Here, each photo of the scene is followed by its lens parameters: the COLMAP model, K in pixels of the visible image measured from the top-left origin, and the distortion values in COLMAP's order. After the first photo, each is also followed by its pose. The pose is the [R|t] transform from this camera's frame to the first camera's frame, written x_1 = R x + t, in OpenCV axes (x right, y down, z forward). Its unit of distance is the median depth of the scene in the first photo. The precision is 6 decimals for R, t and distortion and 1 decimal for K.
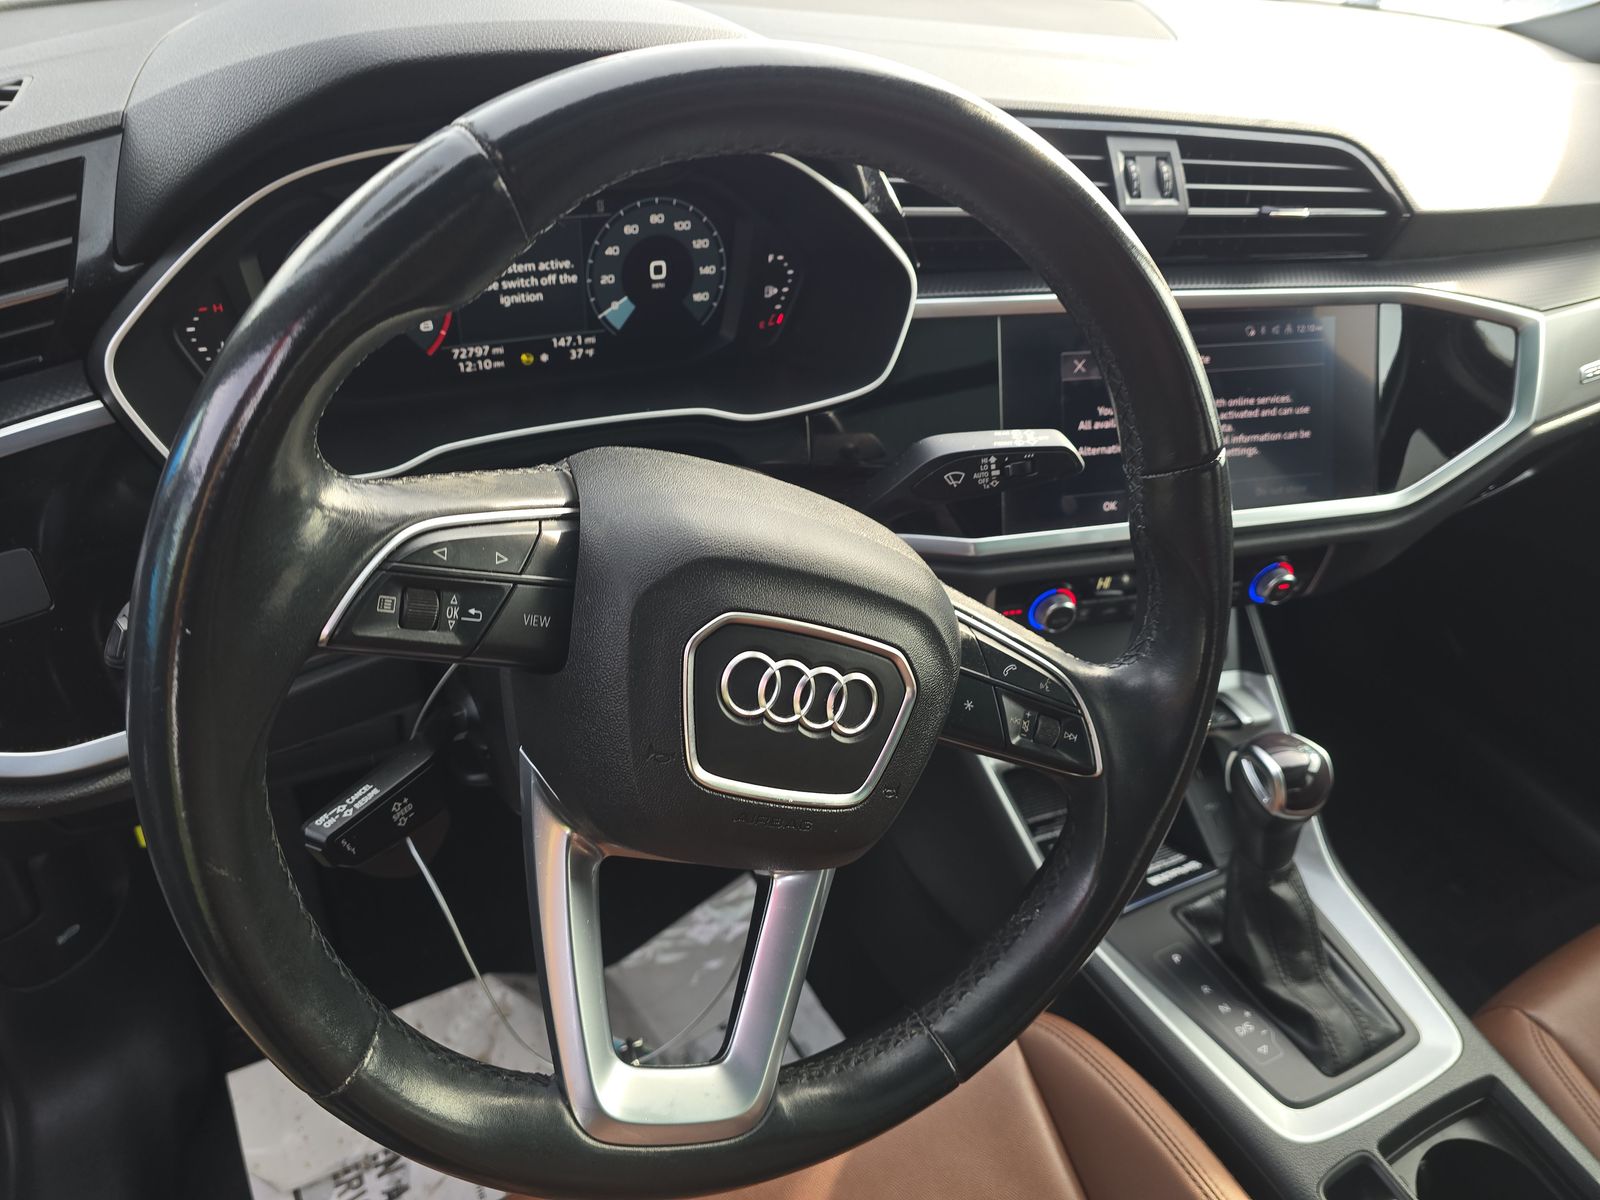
lens RADIAL K [[1055.6, 0, 799.1], [0, 1055.6, 600.0], [0, 0, 1]] dist [0.026890, -0.011179]
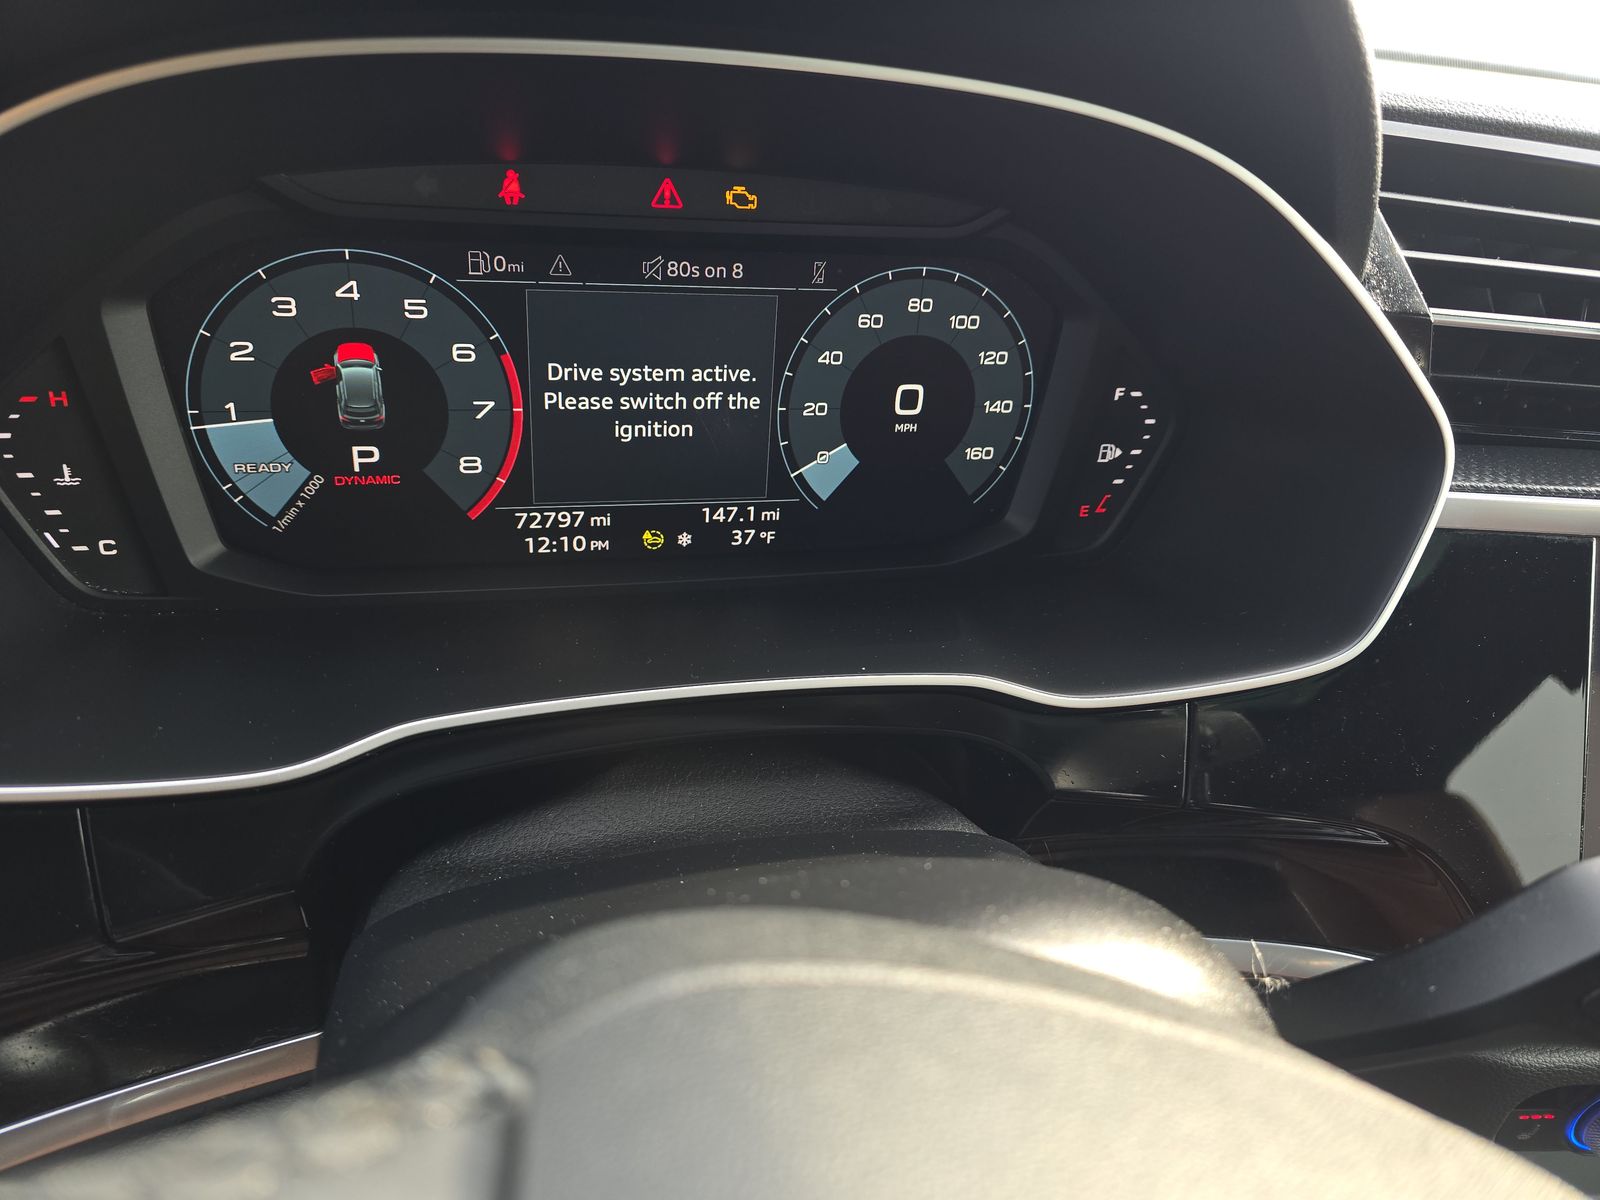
lens RADIAL K [[1055.6, 0, 794.5], [0, 1055.6, 610.6], [0, 0, 1]] dist [0.026890, -0.011179]
pose [[0.978657, 0.097204, -0.181058, -0.086852], [-0.123642, 0.982263, -0.140966, -0.128848], [0.164144, 0.160344, 0.973317, 0.507996]]
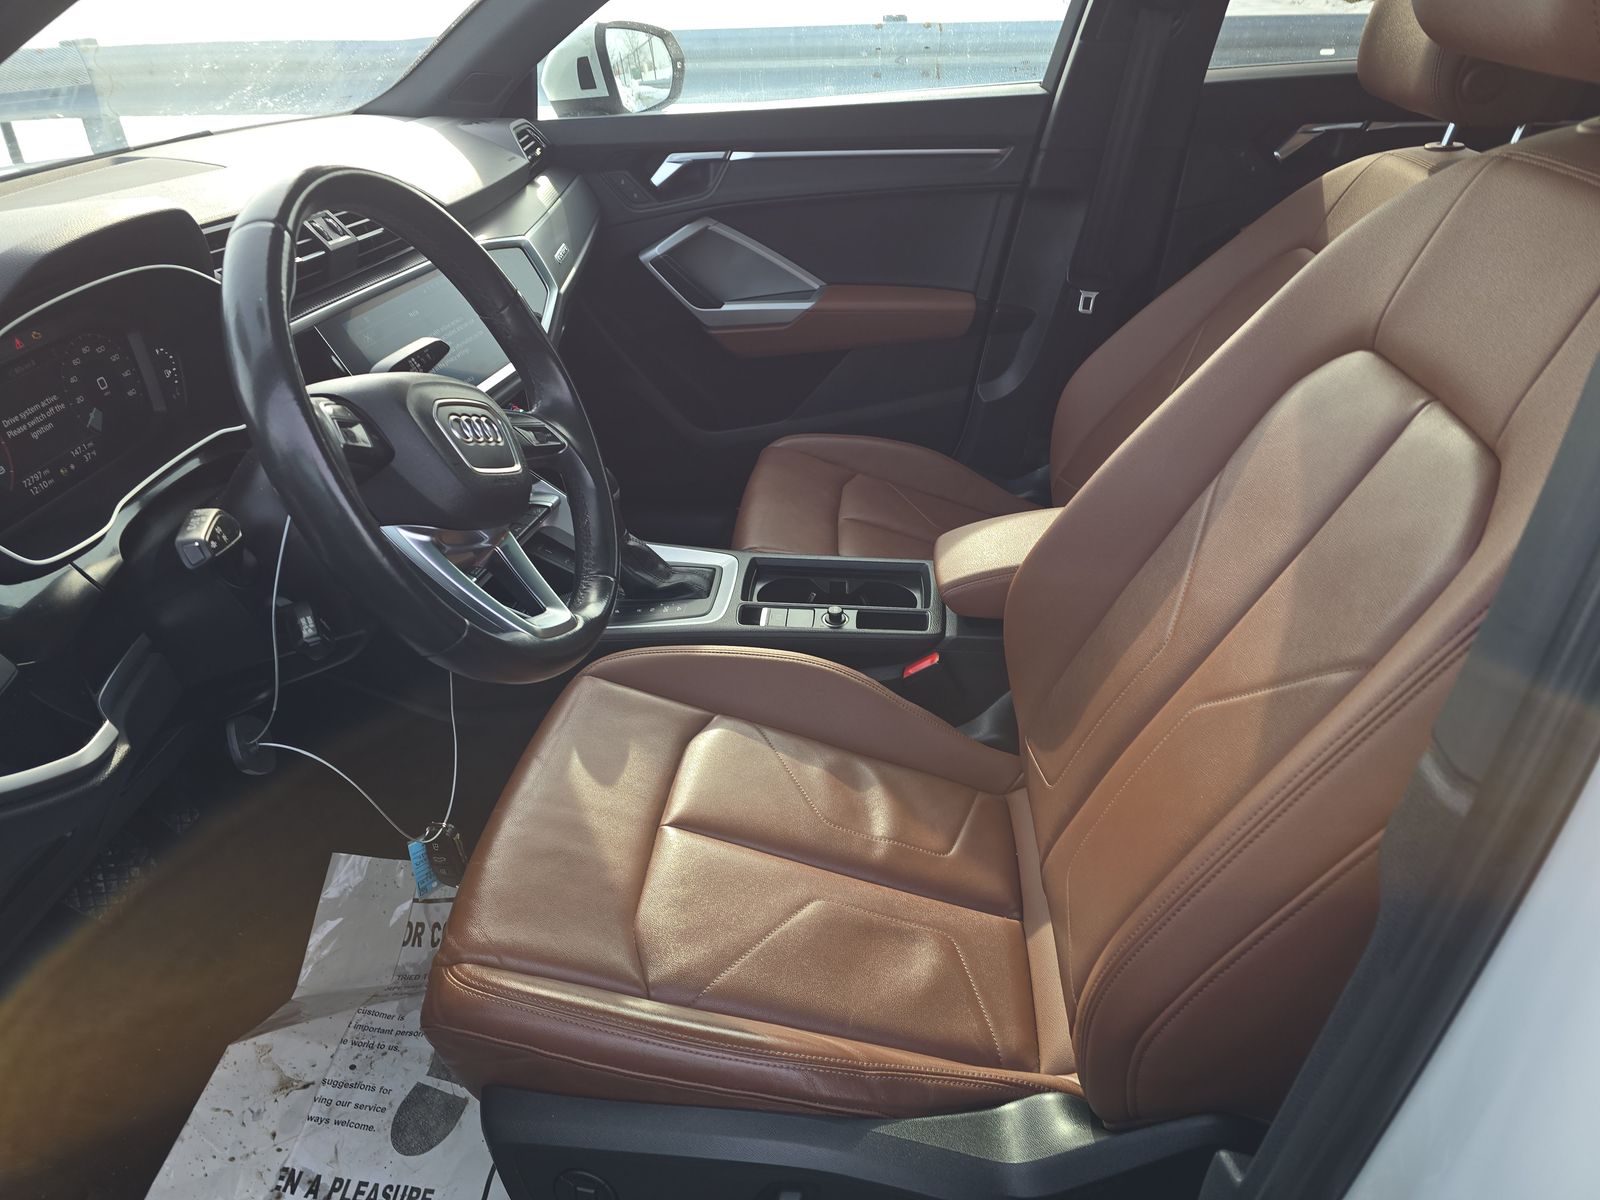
lens RADIAL K [[1055.6, 0, 804.0], [0, 1055.6, 598.7], [0, 0, 1]] dist [0.026890, -0.011179]
pose [[0.504965, -0.541745, 0.671955, -0.825660], [0.592950, 0.783453, 0.186043, 0.224828], [-0.627233, 0.304491, 0.716844, -0.576121]]
